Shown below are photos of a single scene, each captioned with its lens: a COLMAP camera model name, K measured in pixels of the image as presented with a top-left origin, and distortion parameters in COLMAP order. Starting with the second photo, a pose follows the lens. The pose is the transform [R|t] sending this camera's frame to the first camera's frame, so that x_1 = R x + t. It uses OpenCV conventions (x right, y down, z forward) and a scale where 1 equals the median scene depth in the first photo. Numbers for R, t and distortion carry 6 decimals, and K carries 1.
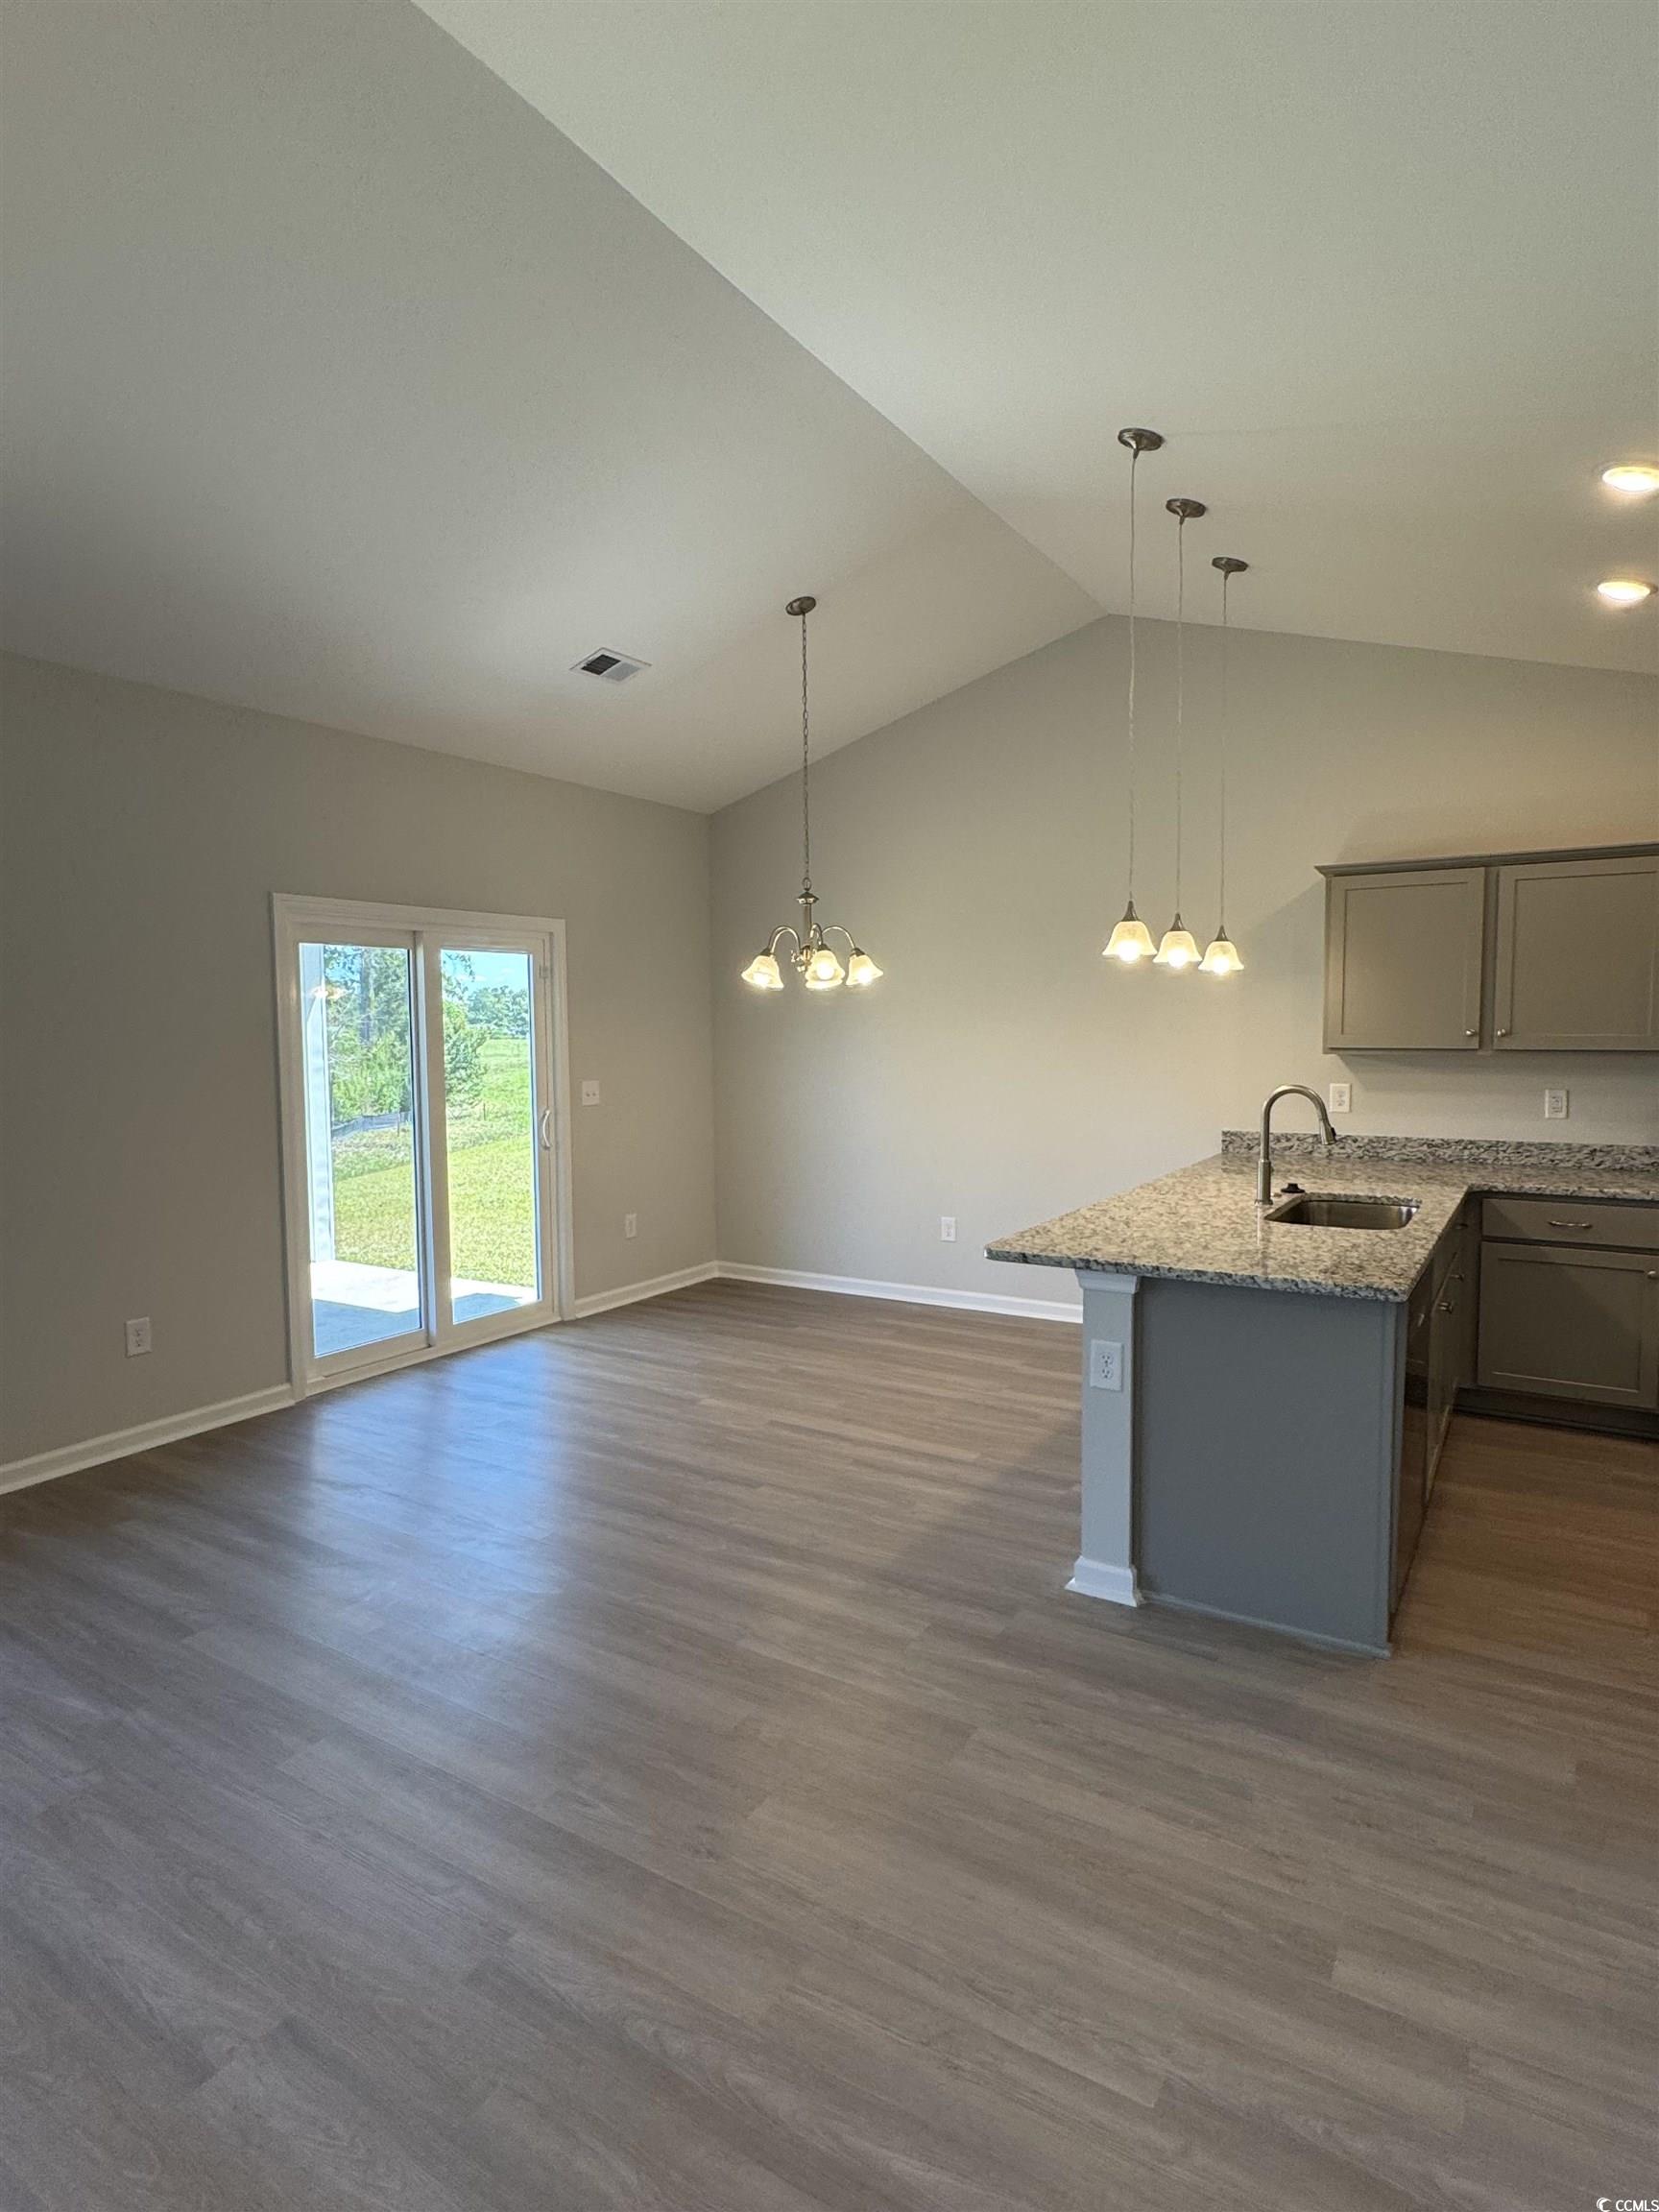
lens RADIAL K [[1168.5, 0, 834.2], [0, 1168.5, 1124.1], [0, 0, 1]] dist [-0.012796, -0.000690]
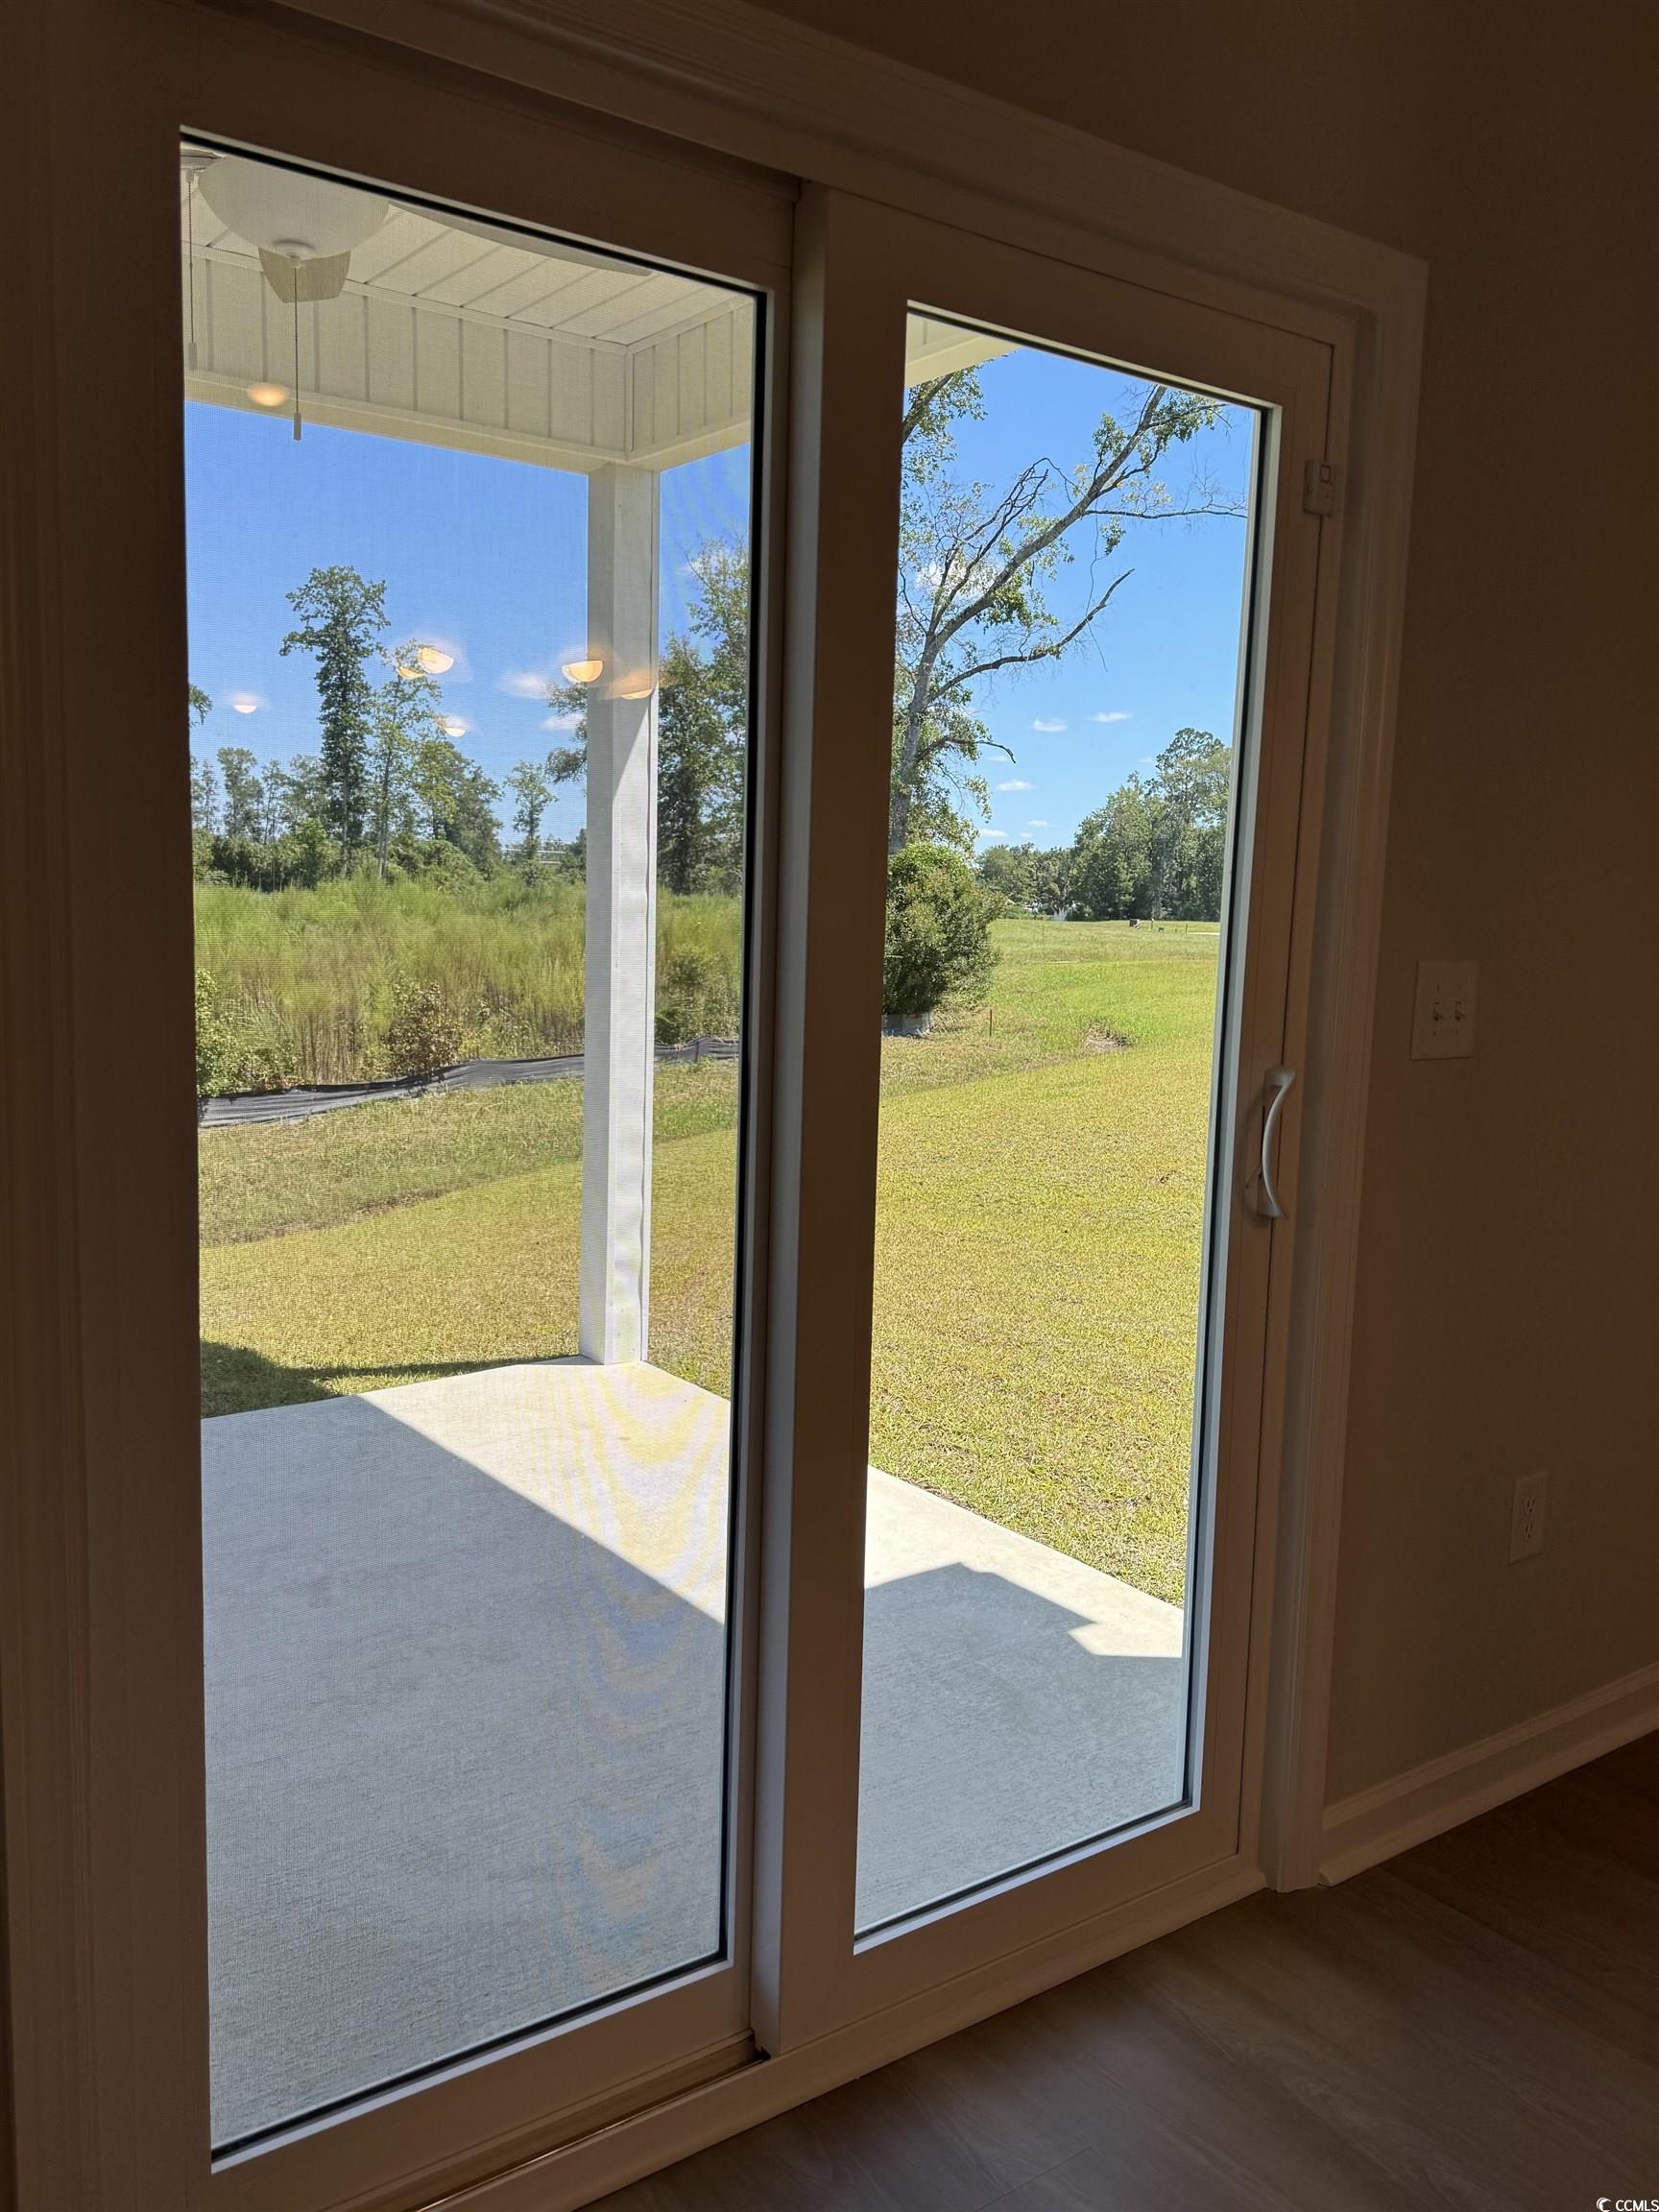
lens RADIAL K [[1737.5, 0, 826.4], [0, 1737.5, 1112.6], [0, 0, 1]] dist [0.004584, 0.000662]
pose [[0.925217, 0.079688, -0.370976, -0.276573], [-0.066403, 0.996615, 0.048469, -0.020321], [0.373583, -0.020210, 0.927377, 0.872225]]
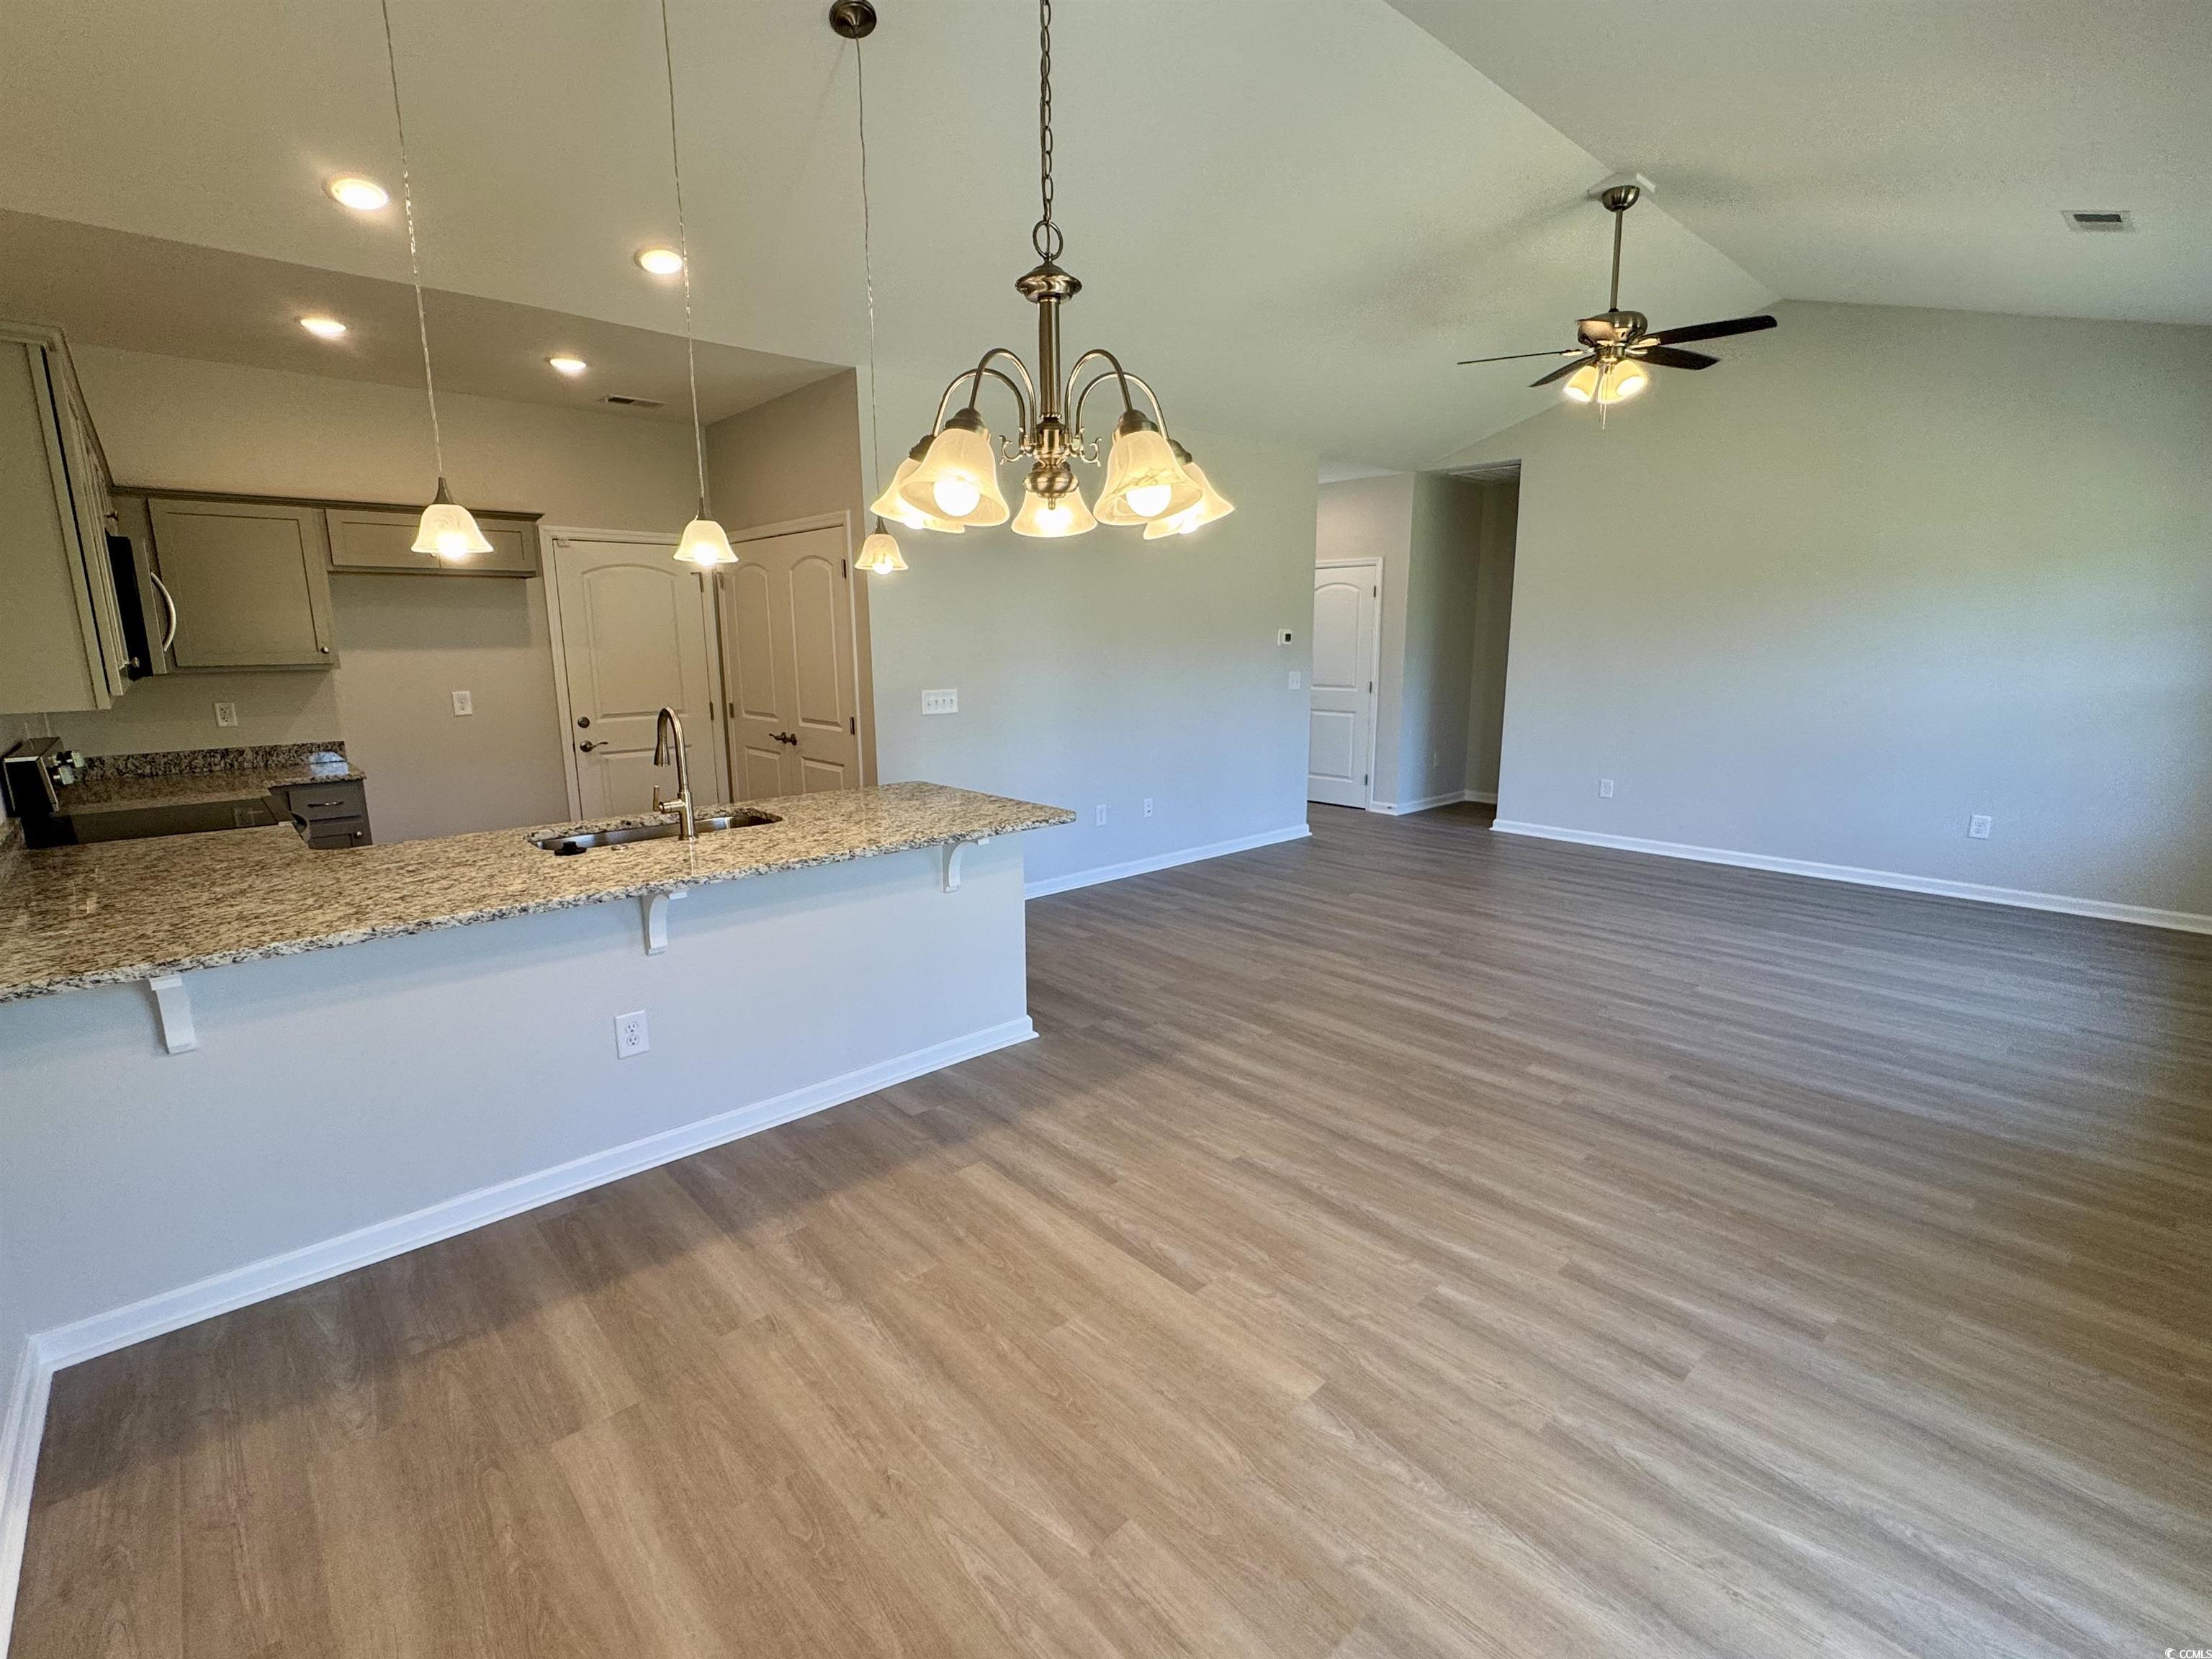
lens RADIAL K [[1016.0, 0, 1103.3], [0, 1016.0, 833.9], [0, 0, 1]] dist [0.000929, 0.000532]
pose [[-0.962258, -0.041235, 0.268998, -0.149845], [0.035259, 0.961231, 0.273480, -0.131268], [-0.269846, 0.272642, -0.923498, 1.522691]]
